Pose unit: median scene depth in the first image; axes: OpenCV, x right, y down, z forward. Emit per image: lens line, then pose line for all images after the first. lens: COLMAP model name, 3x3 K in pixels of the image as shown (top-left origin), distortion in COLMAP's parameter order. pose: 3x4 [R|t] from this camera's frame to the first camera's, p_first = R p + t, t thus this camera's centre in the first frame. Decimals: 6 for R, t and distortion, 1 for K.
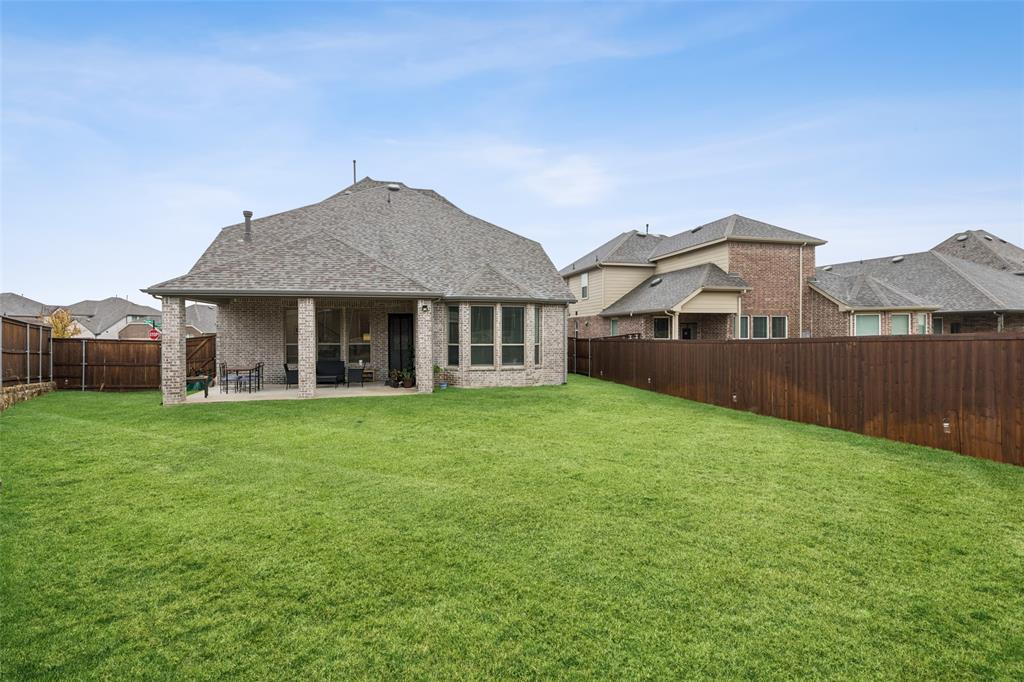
lens RADIAL K [[460.3, 0, 508.6], [0, 460.3, 338.1], [0, 0, 1]] dist [0.010647, -0.001237]
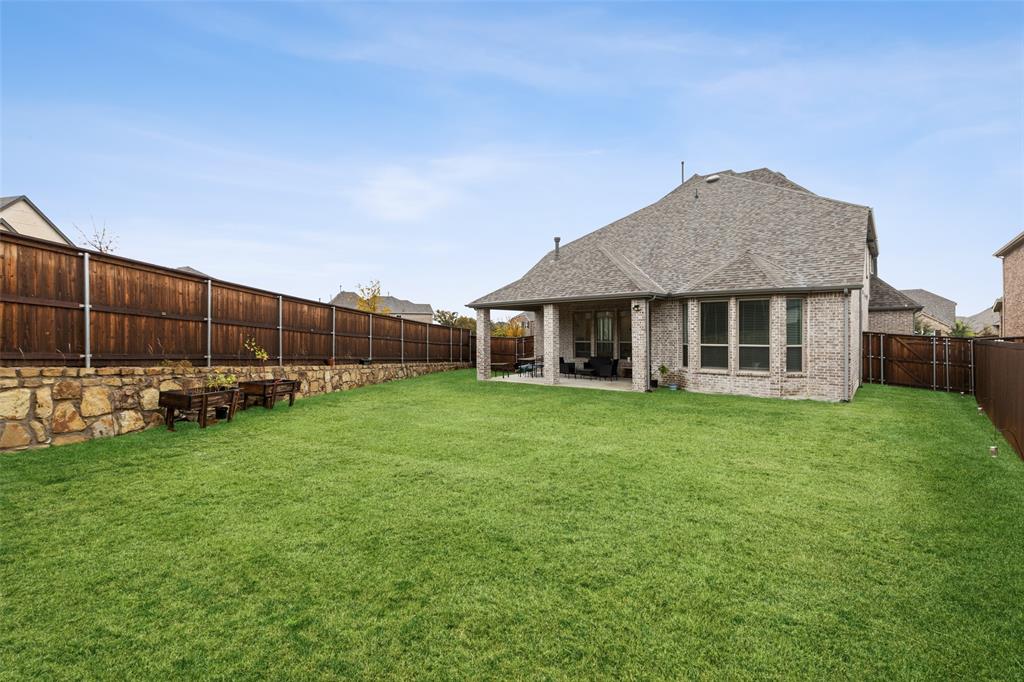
lens RADIAL K [[460.3, 0, 510.1], [0, 460.3, 337.1], [0, 0, 1]] dist [0.010647, -0.001237]
pose [[0.590699, 0.006296, -0.806868, 0.426478], [-0.005796, 0.999977, 0.003559, -0.001676], [0.806871, 0.002574, 0.590721, 0.154396]]
